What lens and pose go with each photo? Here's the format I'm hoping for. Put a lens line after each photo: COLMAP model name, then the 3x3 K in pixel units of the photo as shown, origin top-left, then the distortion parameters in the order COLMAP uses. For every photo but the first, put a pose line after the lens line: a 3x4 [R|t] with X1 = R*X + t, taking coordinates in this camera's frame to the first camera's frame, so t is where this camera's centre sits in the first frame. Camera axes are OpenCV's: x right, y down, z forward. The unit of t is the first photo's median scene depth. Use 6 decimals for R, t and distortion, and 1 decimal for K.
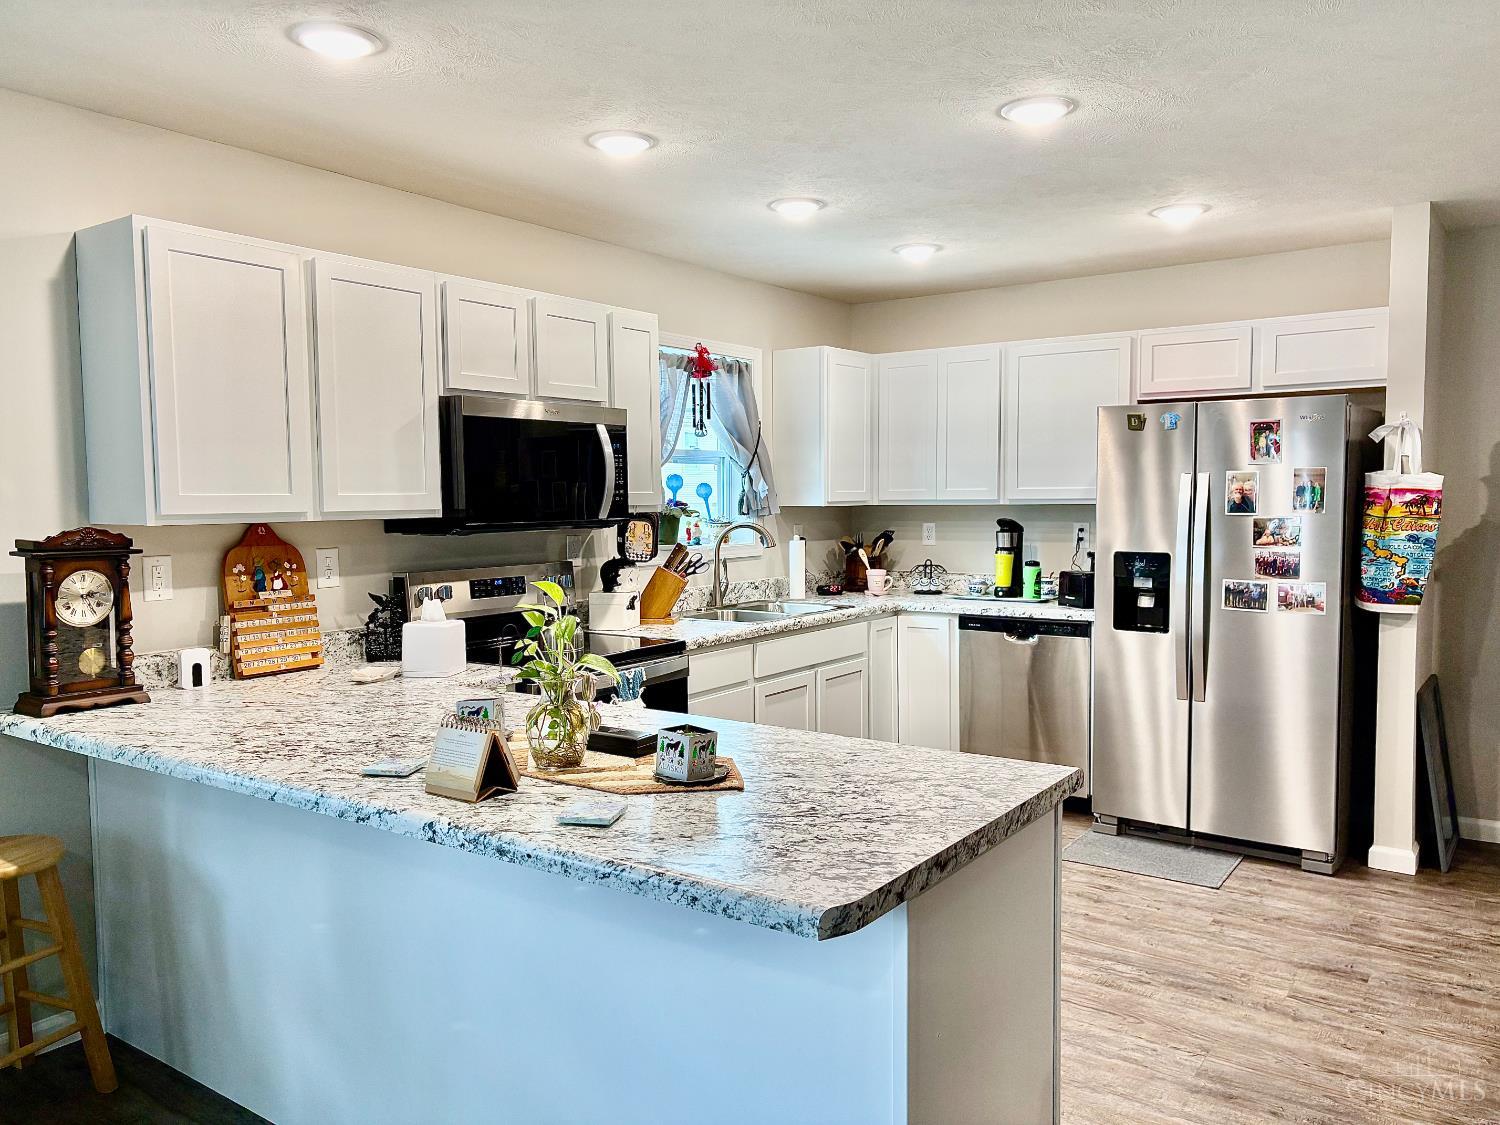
lens RADIAL K [[1128.6, 0, 753.4], [0, 1128.6, 563.7], [0, 0, 1]] dist [0.049611, -0.038286]
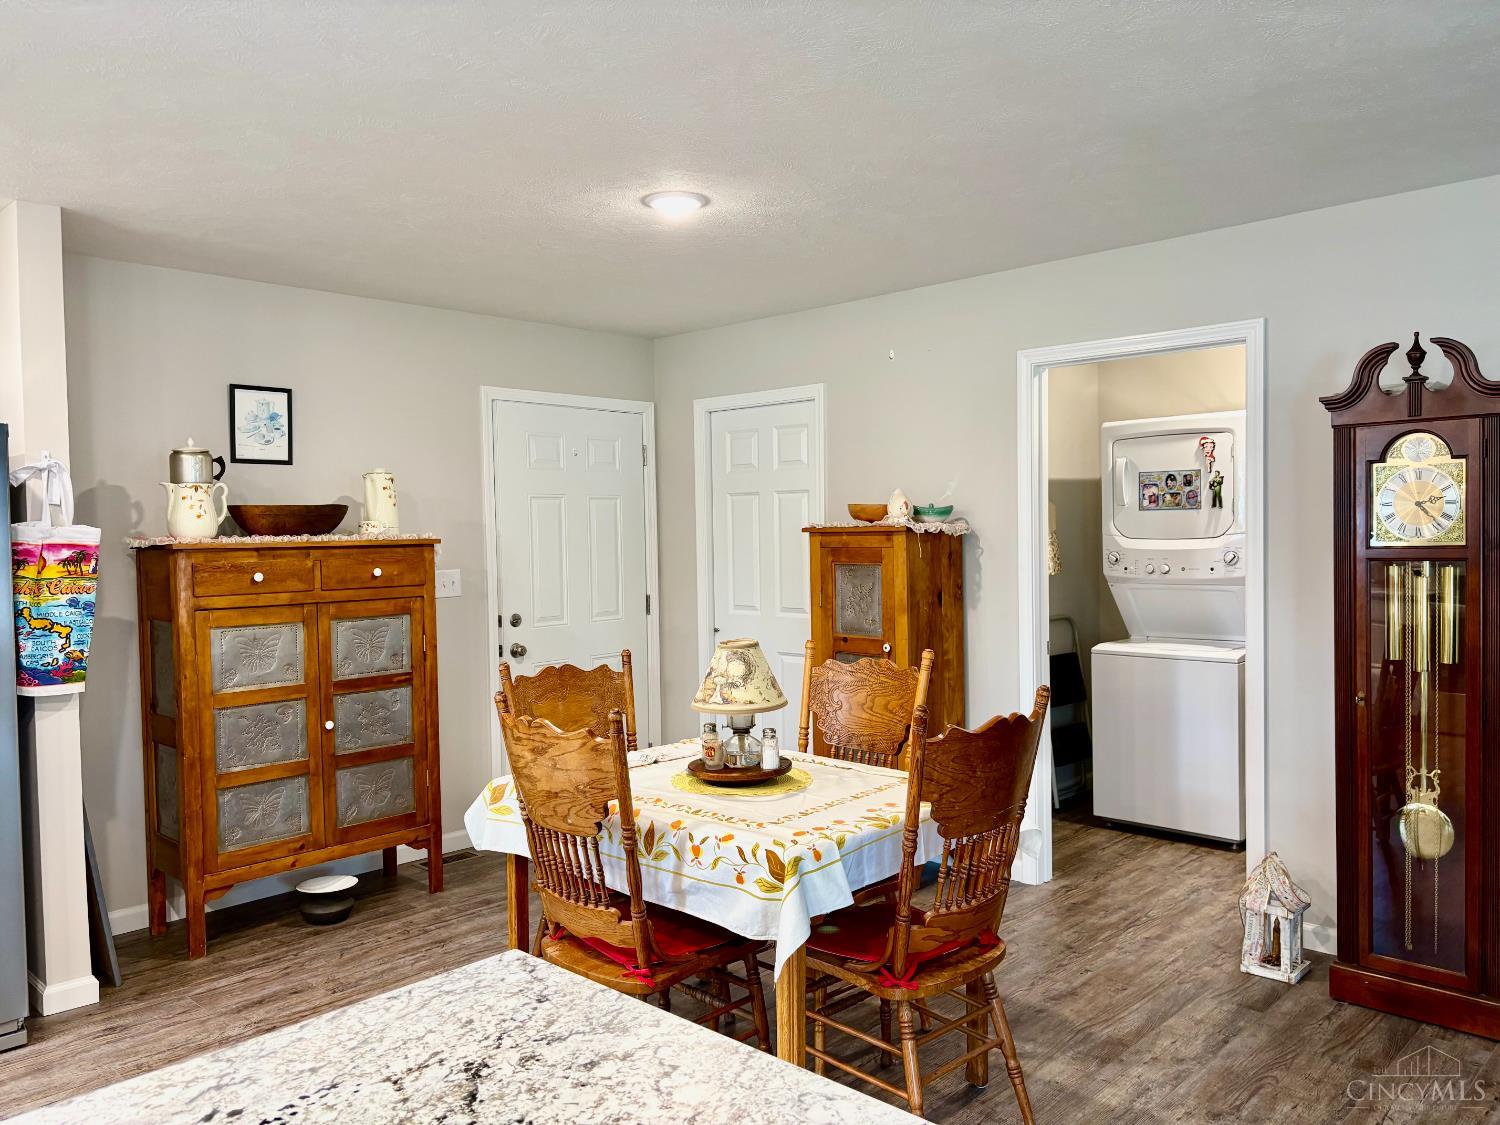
lens RADIAL K [[1128.6, 0, 754.4], [0, 1128.6, 565.9], [0, 0, 1]] dist [0.049611, -0.038286]
pose [[0.145252, -0.023881, 0.989106, -0.176246], [0.076267, 0.997004, 0.012872, -0.021674], [-0.986451, 0.073567, 0.146638, 0.377876]]
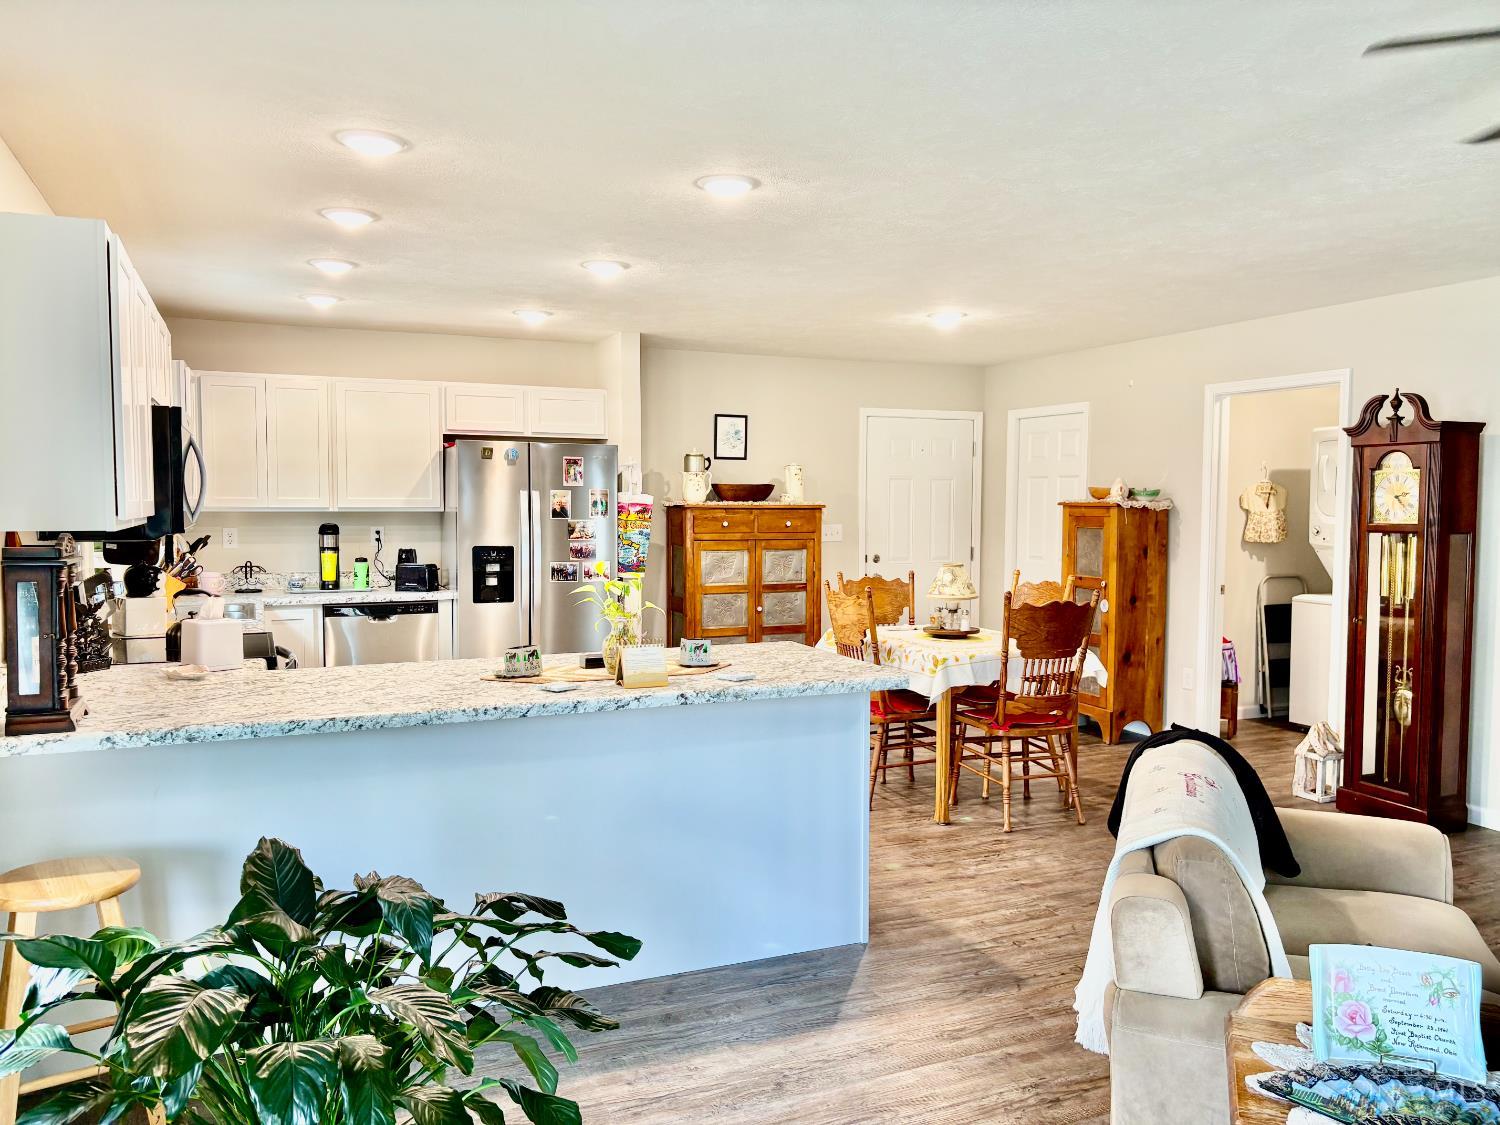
lens RADIAL K [[1128.6, 0, 753.1], [0, 1128.6, 562.6], [0, 0, 1]] dist [0.049611, -0.038286]
pose [[0.517534, -0.036269, 0.854894, -0.746762], [0.043115, 0.998937, 0.016279, 0.001255], [-0.854576, 0.028434, 0.518548, 0.000744]]
